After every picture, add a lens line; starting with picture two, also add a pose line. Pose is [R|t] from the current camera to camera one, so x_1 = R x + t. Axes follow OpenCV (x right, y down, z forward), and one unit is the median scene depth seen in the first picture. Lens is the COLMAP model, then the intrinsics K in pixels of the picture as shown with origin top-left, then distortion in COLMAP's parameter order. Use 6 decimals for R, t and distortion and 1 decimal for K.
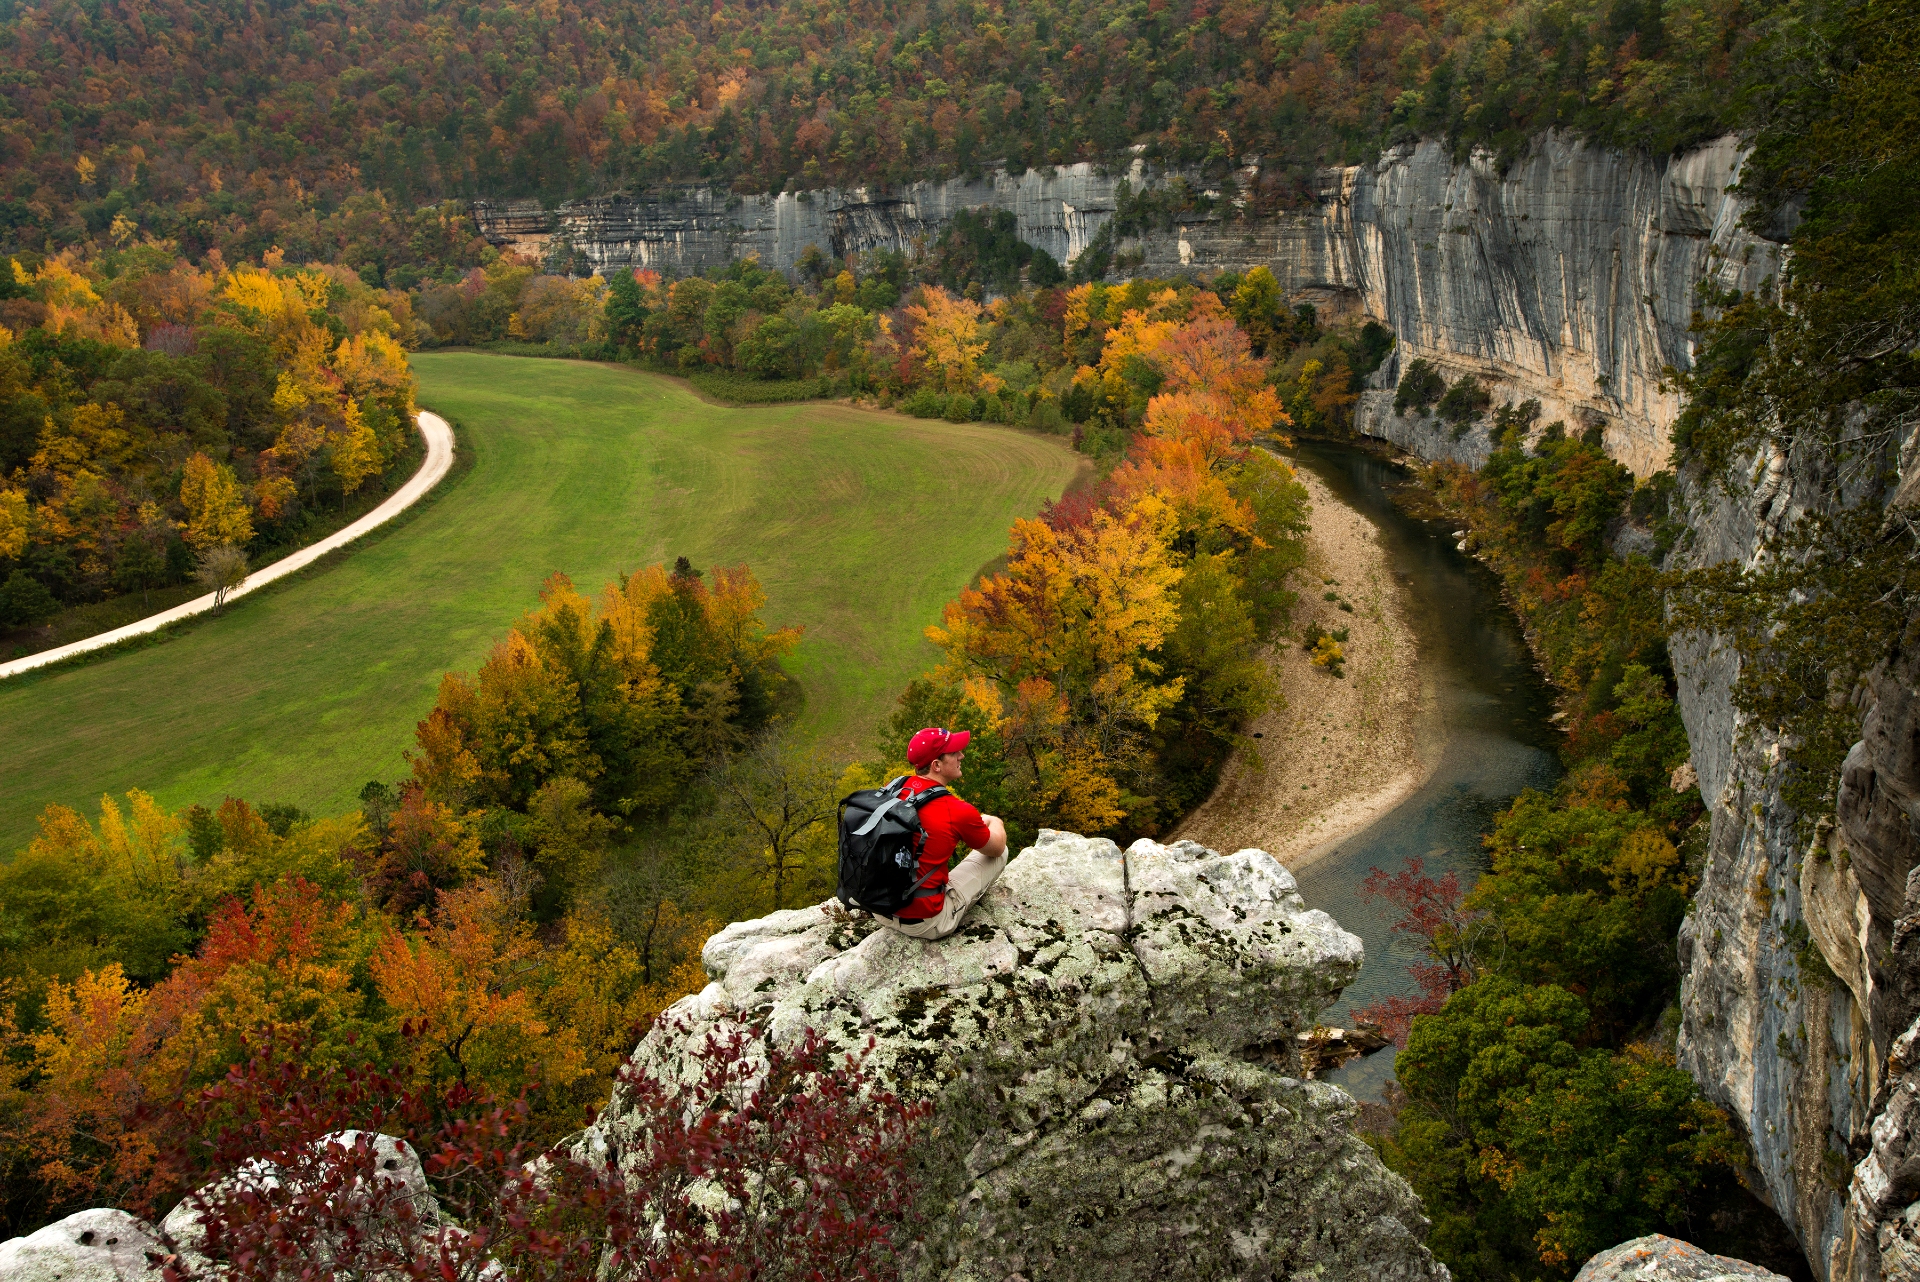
lens RADIAL K [[1368.6, 0, 952.0], [0, 1368.6, 636.3], [0, 0, 1]] dist [-0.033520, 0.078879]
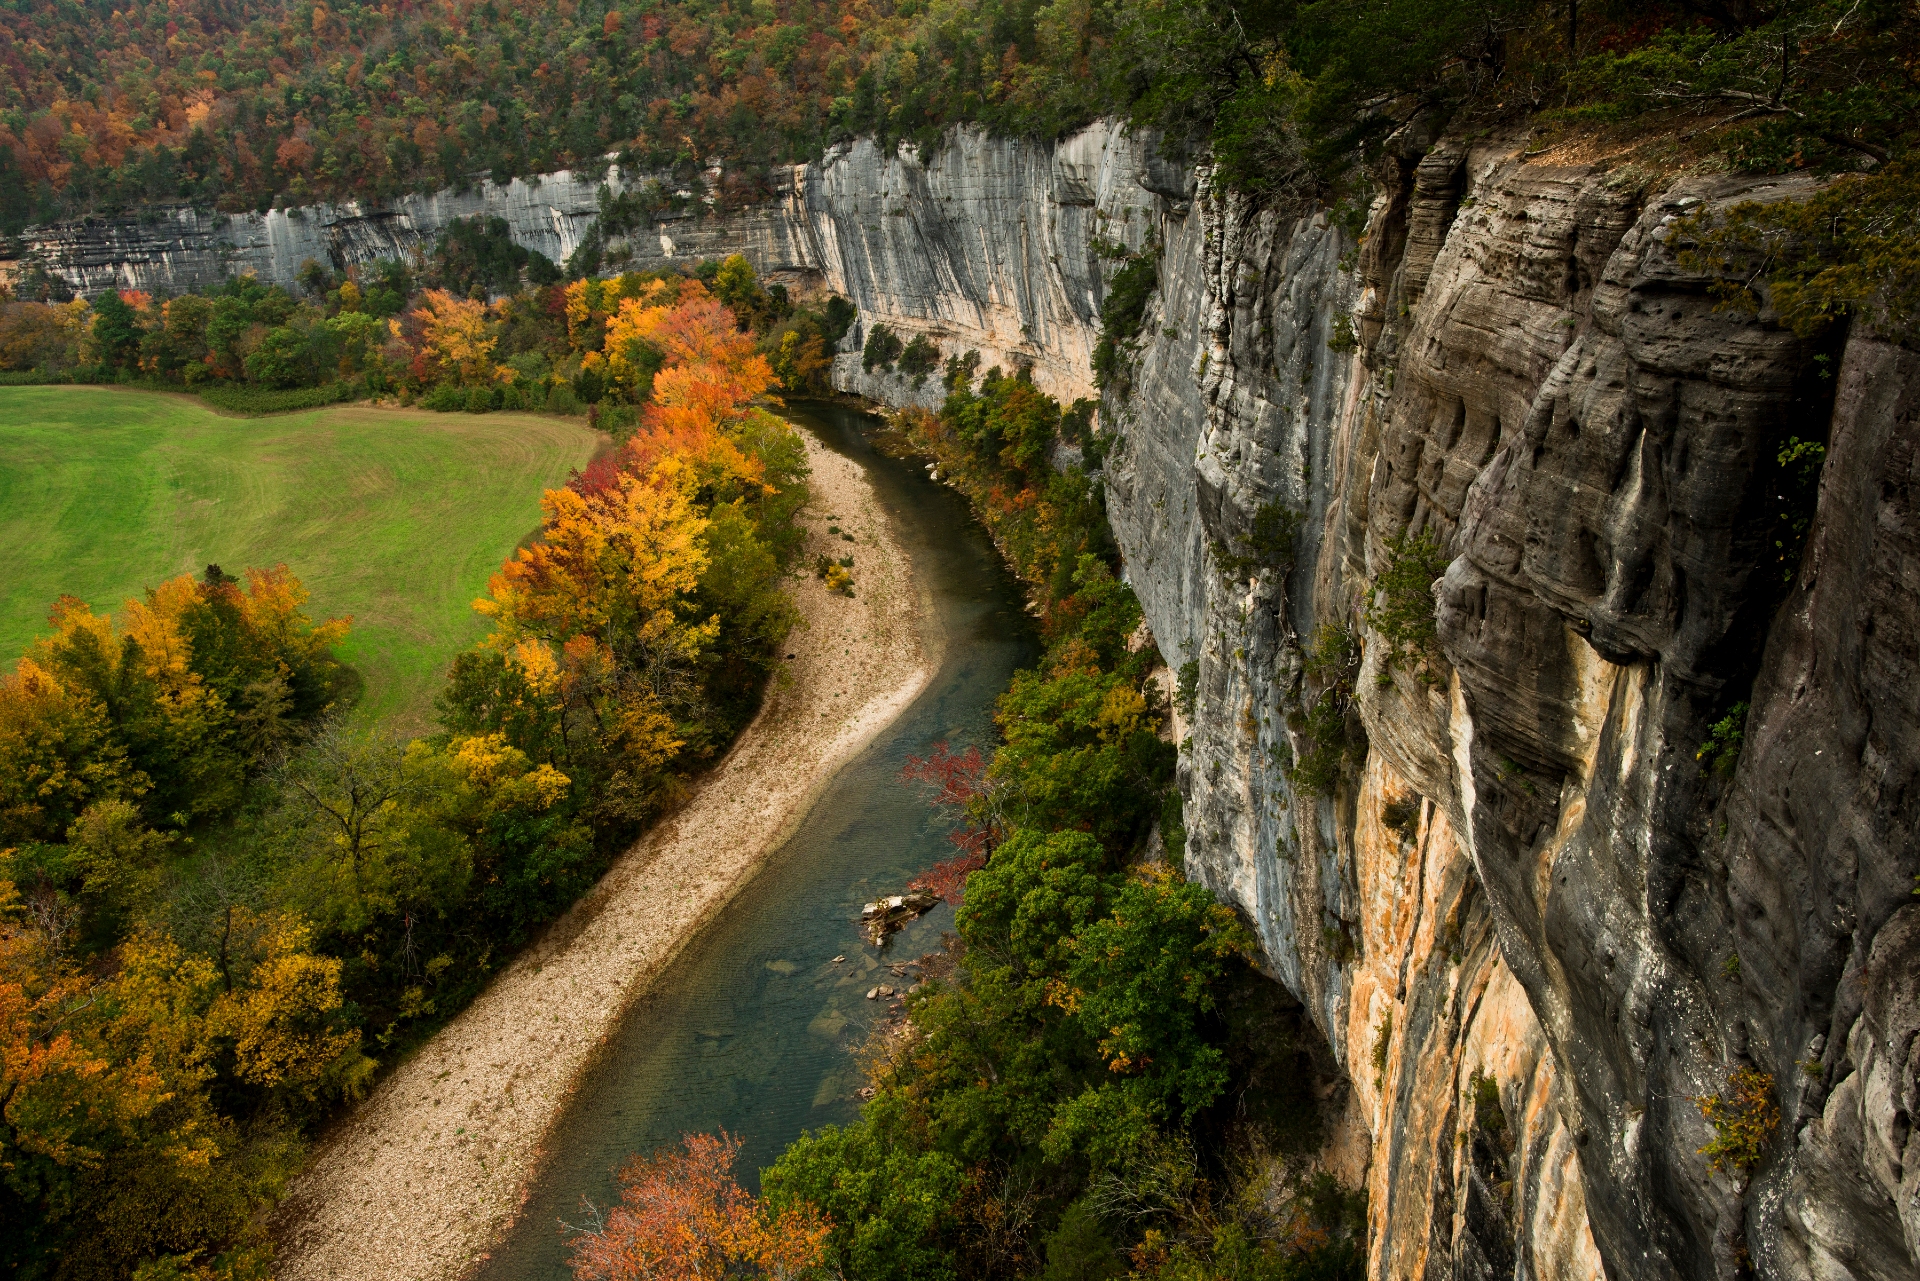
lens RADIAL K [[1368.6, 0, 952.0], [0, 1368.6, 635.8], [0, 0, 1]] dist [-0.033520, 0.078879]
pose [[0.939517, -0.138870, 0.313085, -0.006203], [0.122292, 0.989873, 0.072082, -0.011907], [-0.319925, -0.029435, 0.946986, -0.142203]]
